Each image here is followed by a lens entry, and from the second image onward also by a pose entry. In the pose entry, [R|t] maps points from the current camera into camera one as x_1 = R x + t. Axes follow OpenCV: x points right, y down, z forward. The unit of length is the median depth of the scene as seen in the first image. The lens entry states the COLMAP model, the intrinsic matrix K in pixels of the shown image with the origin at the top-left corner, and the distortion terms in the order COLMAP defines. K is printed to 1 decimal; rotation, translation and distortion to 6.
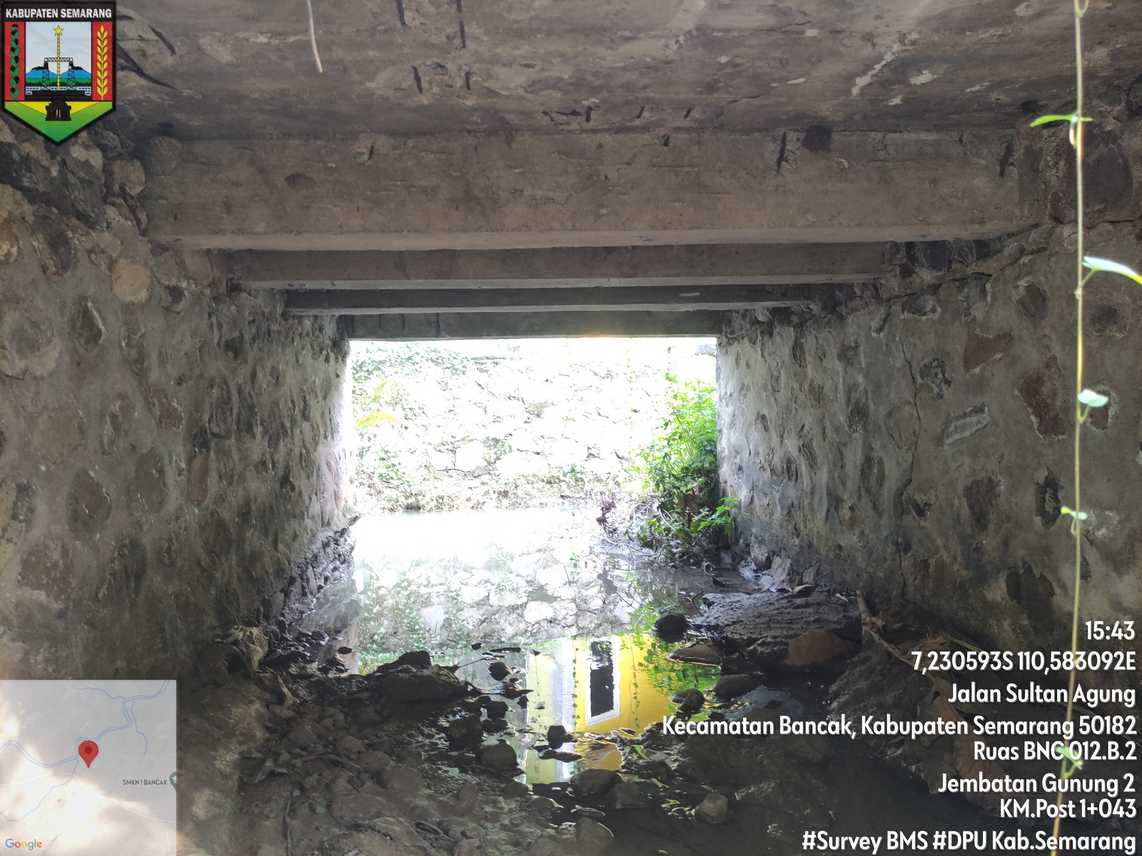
lens RADIAL K [[843.6, 0, 570.6], [0, 843.6, 436.9], [0, 0, 1]] dist [0.043226, -0.040459]
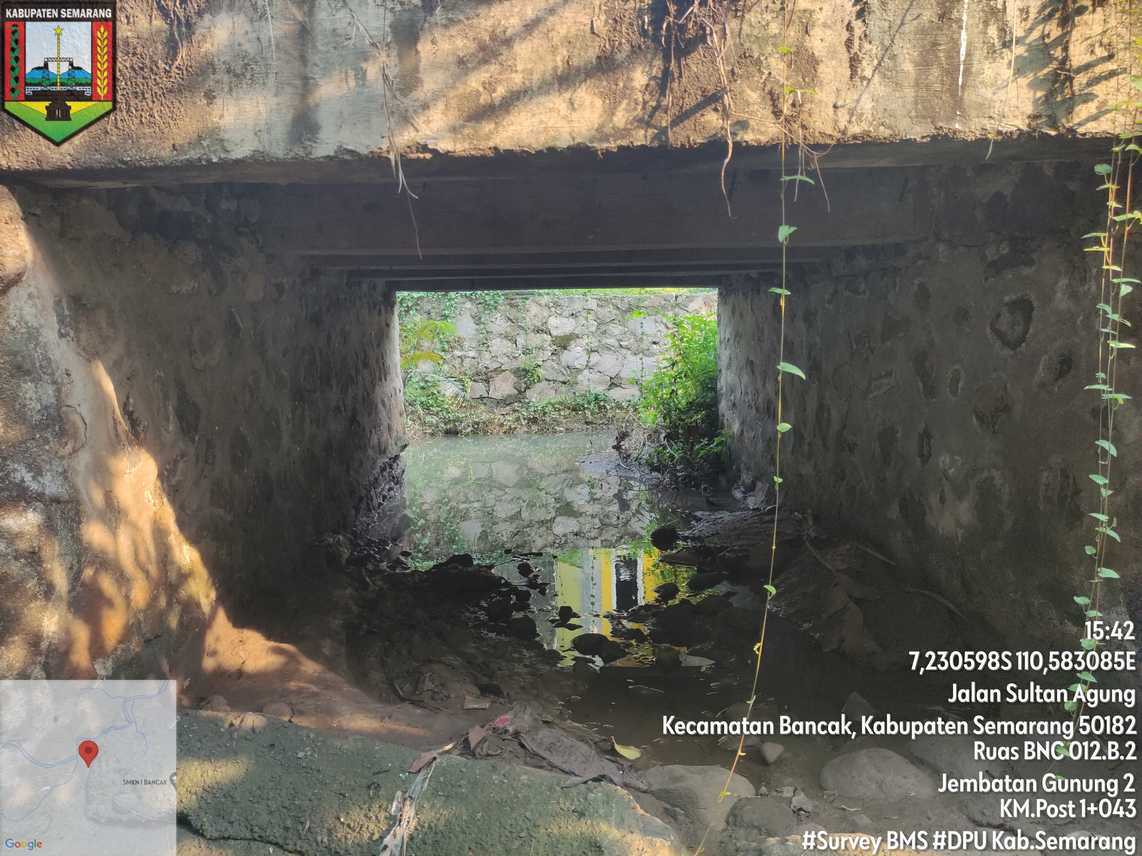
lens RADIAL K [[1071.7, 0, 581.9], [0, 1071.7, 425.8], [0, 0, 1]] dist [0.057630, 0.000000]
pose [[0.998850, 0.001753, -0.047911, 0.065028], [0.003484, 0.994035, 0.109010, -0.098508], [0.047817, -0.109052, 0.992885, -0.489261]]
